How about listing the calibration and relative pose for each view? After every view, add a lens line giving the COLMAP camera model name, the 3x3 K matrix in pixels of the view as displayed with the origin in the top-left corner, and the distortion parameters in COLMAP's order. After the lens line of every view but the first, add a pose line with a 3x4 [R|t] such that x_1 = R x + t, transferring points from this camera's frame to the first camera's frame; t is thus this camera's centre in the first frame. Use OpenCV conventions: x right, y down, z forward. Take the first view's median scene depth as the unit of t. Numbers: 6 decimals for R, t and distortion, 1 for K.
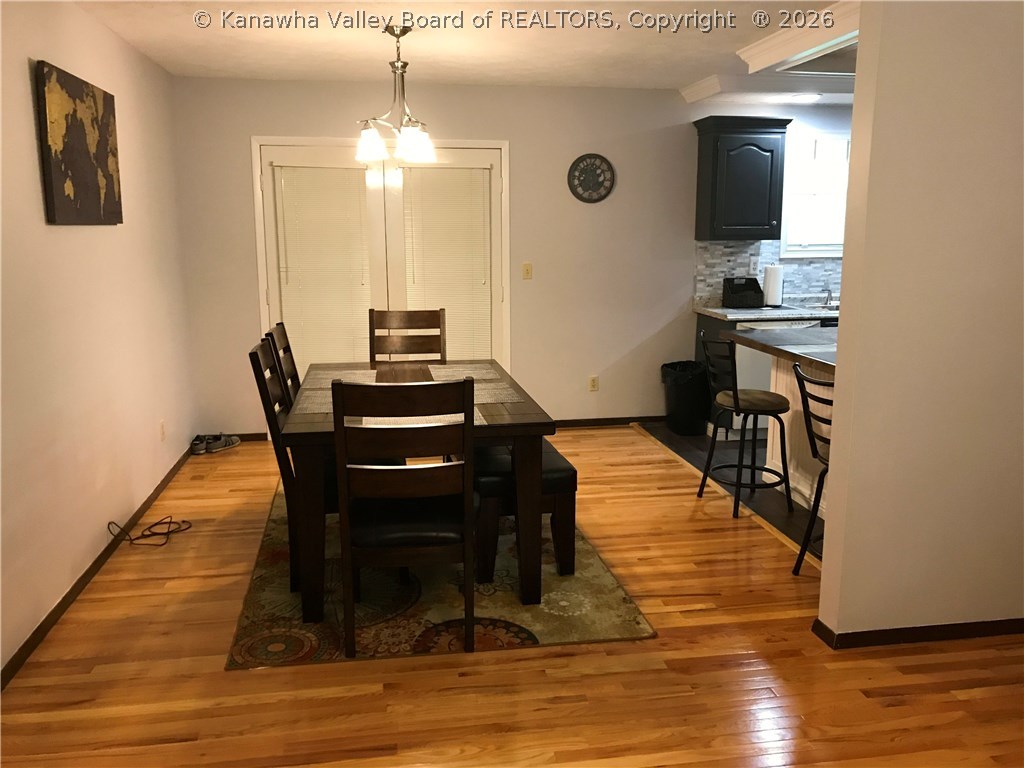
lens RADIAL K [[849.0, 0, 511.6], [0, 849.0, 379.5], [0, 0, 1]] dist [0.013666, 0.004838]
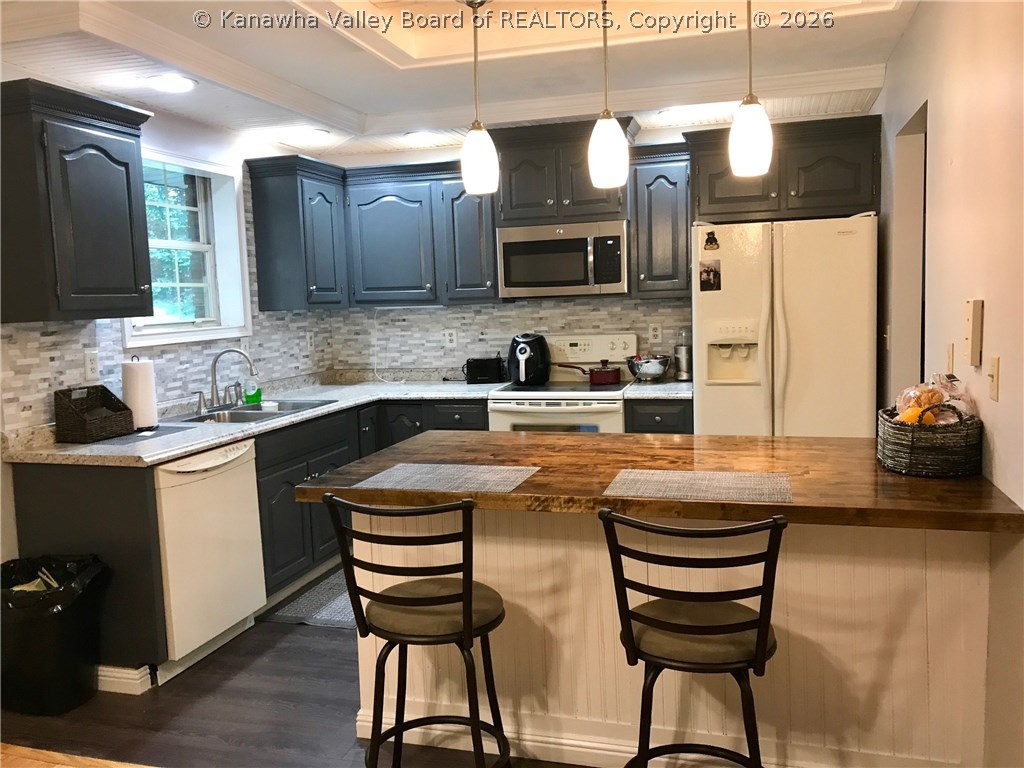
lens RADIAL K [[849.0, 0, 511.6], [0, 849.0, 379.5], [0, 0, 1]] dist [0.013666, 0.004838]
pose [[0.434769, -0.095094, 0.895507, -0.113972], [0.192034, 0.981327, 0.010974, -0.082763], [-0.879829, 0.167197, 0.444912, 0.545212]]
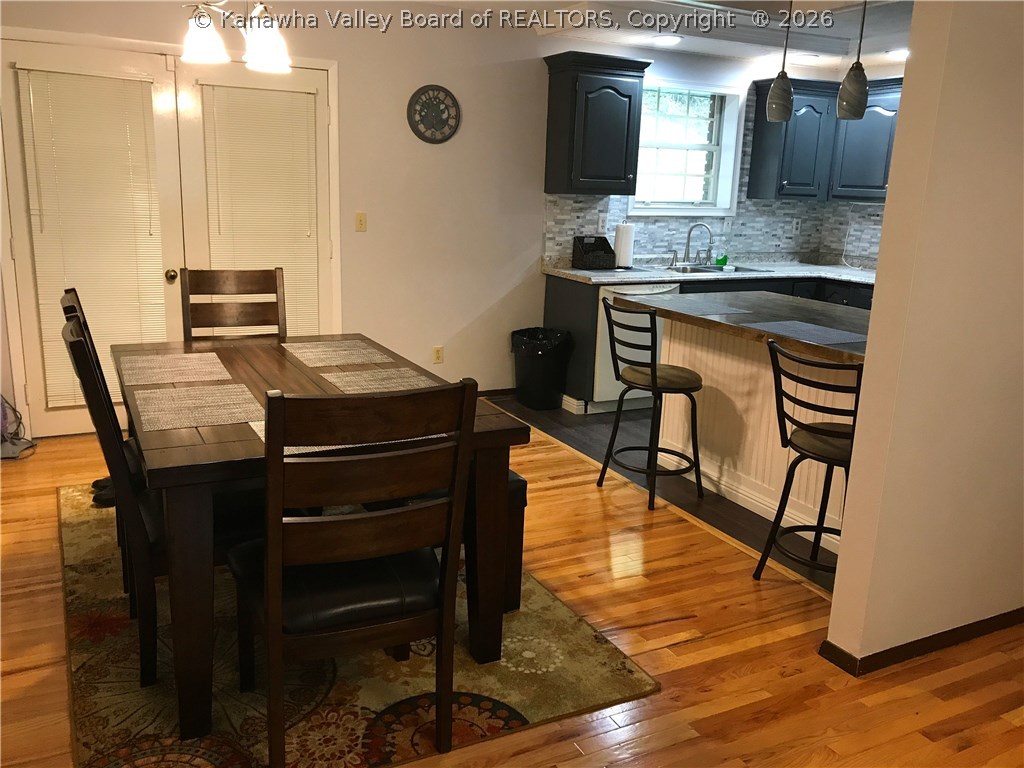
lens RADIAL K [[845.5, 0, 512.0], [0, 845.5, 384.0], [0, 0, 1]] dist [0.022495, -0.009382]
pose [[0.950281, -0.034233, 0.309506, -0.107946], [0.016025, 0.997998, 0.061184, -0.018801], [-0.310981, -0.053183, 0.948927, 0.161989]]
